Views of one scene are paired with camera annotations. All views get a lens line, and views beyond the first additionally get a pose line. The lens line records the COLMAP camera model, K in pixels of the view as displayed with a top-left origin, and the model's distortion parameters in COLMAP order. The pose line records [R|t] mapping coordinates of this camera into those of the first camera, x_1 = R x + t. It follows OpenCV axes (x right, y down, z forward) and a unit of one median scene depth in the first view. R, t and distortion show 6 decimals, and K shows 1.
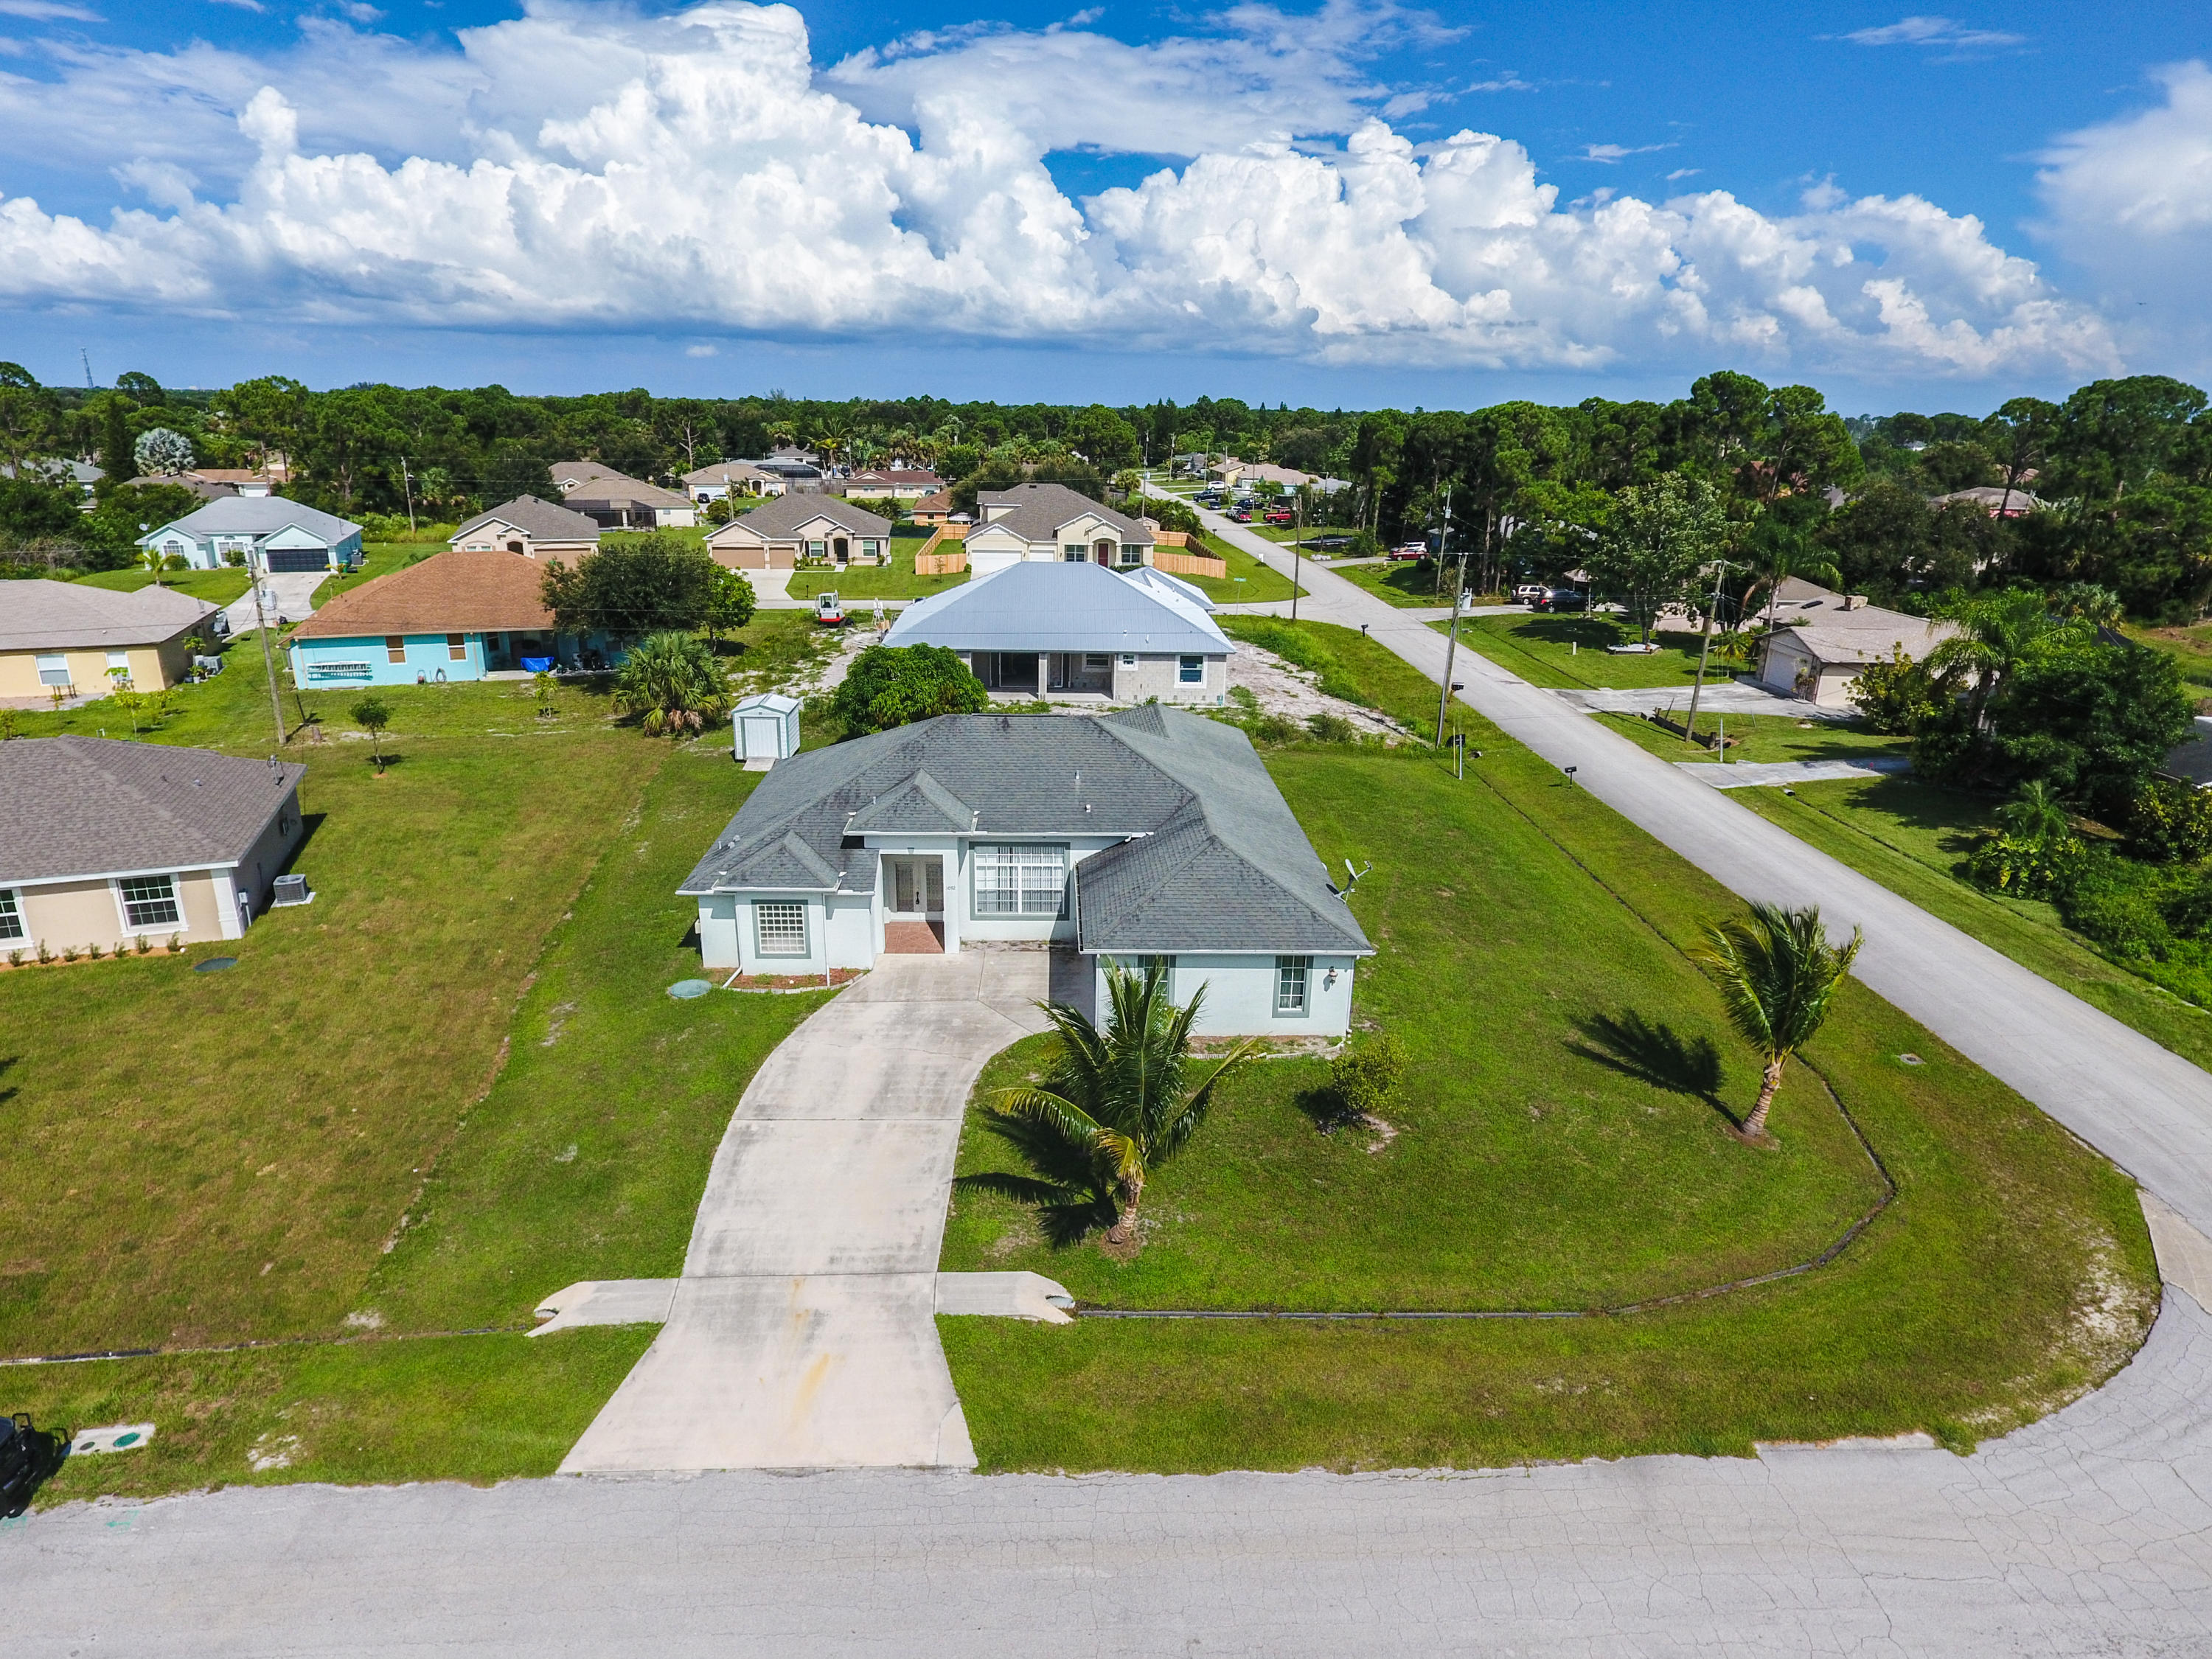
lens RADIAL K [[1298.1, 0, 1100.5], [0, 1298.1, 829.3], [0, 0, 1]] dist [-0.001551, -0.000917]
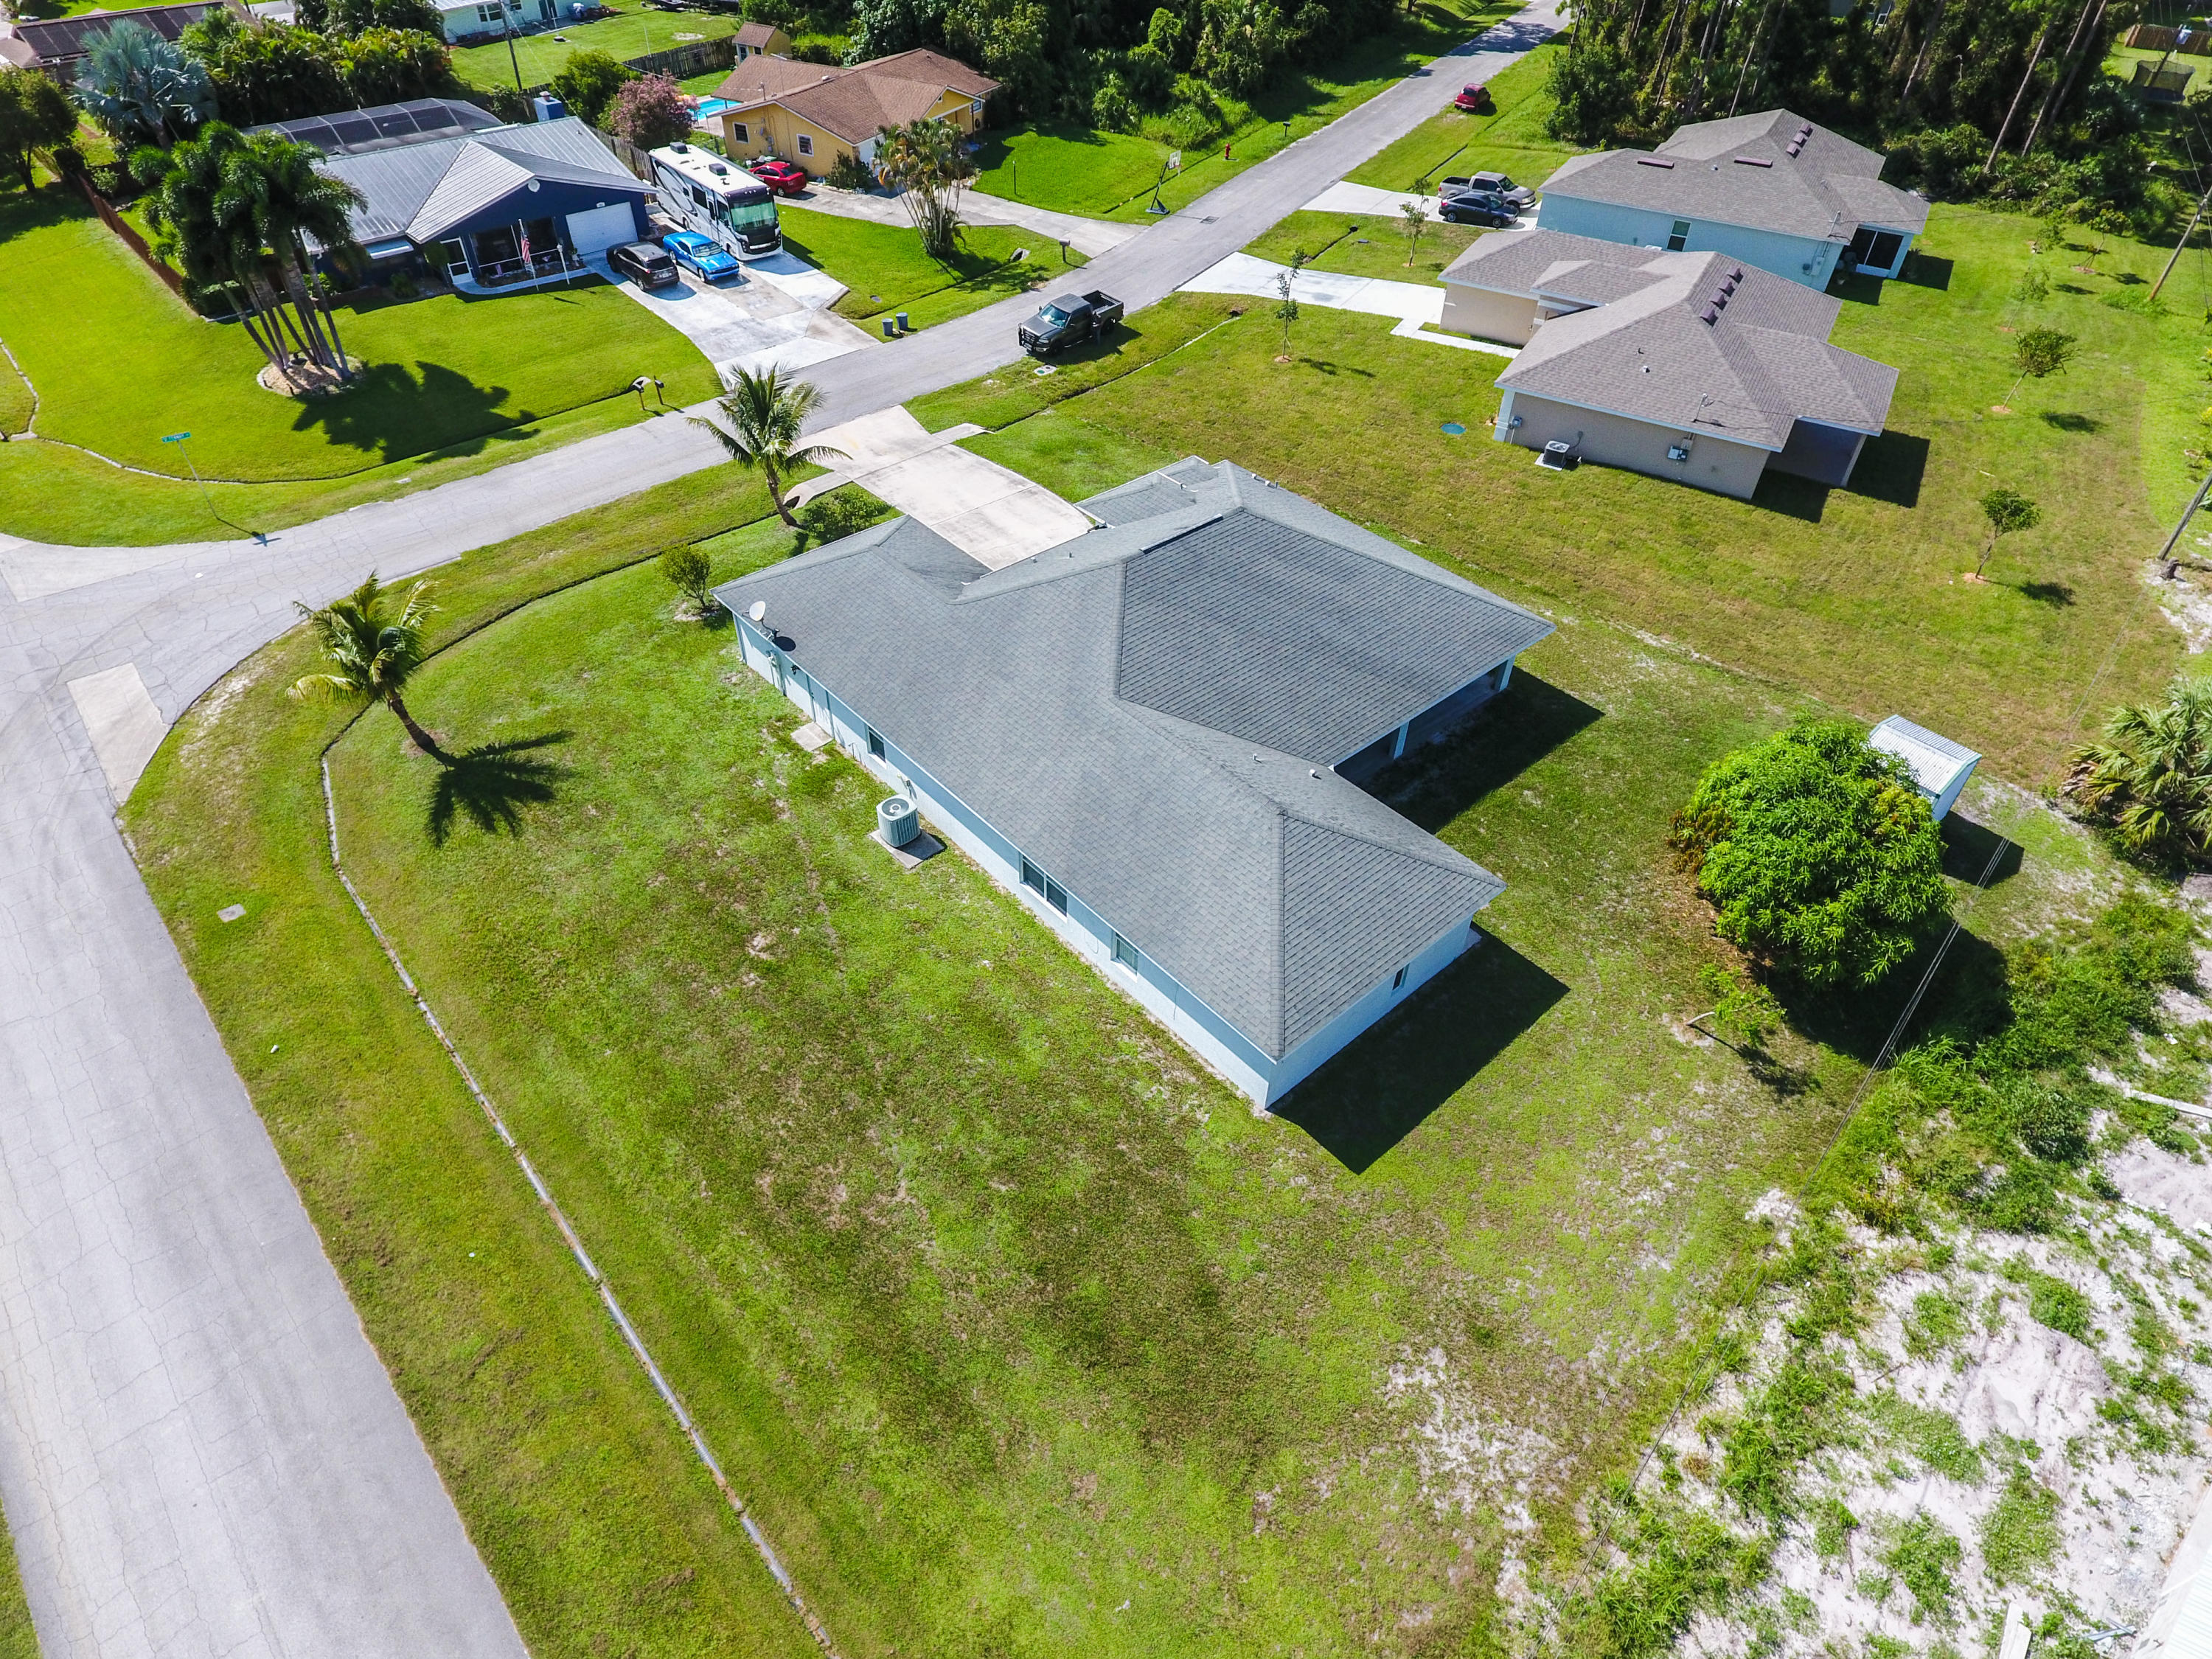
lens RADIAL K [[1298.1, 0, 1102.3], [0, 1298.1, 840.0], [0, 0, 1]] dist [-0.001551, -0.000917]
pose [[-0.772412, 0.406077, -0.488345, 0.554875], [-0.227794, 0.540615, 0.809843, -0.763720], [0.592865, 0.736775, -0.325076, 1.609993]]
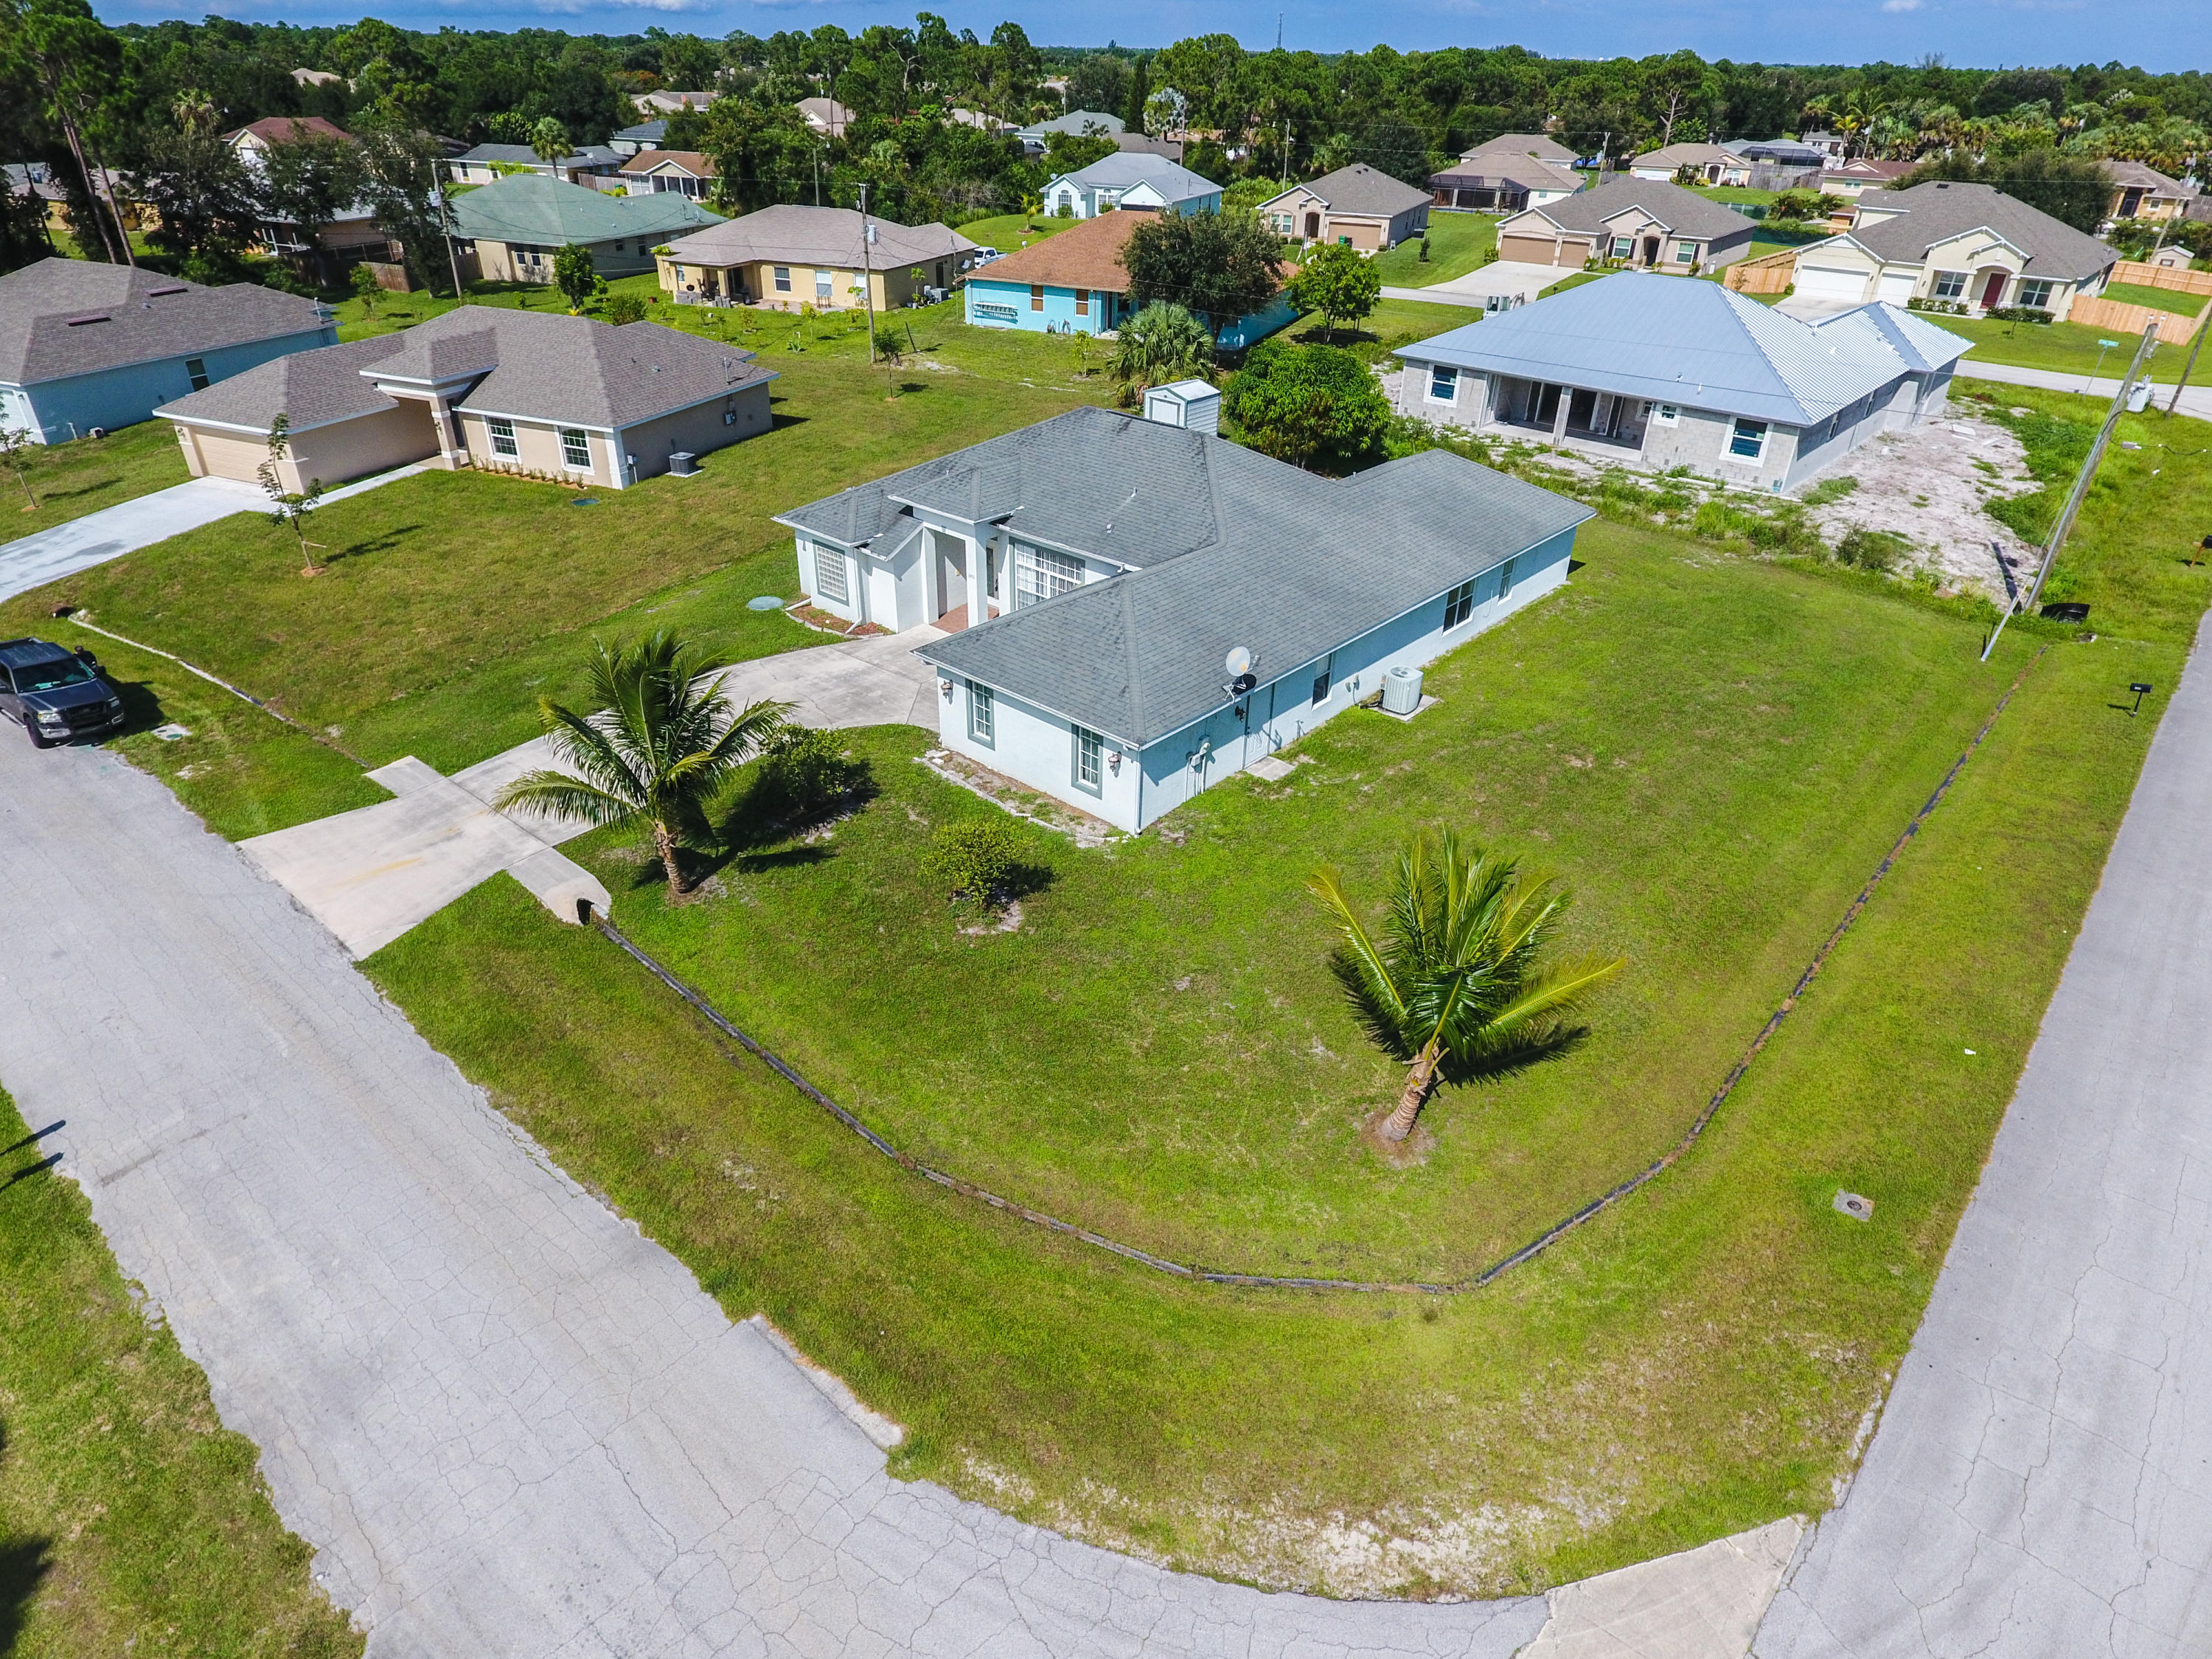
lens RADIAL K [[1298.1, 0, 1103.3], [0, 1298.1, 832.0], [0, 0, 1]] dist [-0.001551, -0.000917]
pose [[0.723250, 0.353193, -0.593434, 0.648992], [-0.219612, 0.932341, 0.287247, -0.084311], [0.654737, -0.077426, 0.751881, 0.306692]]
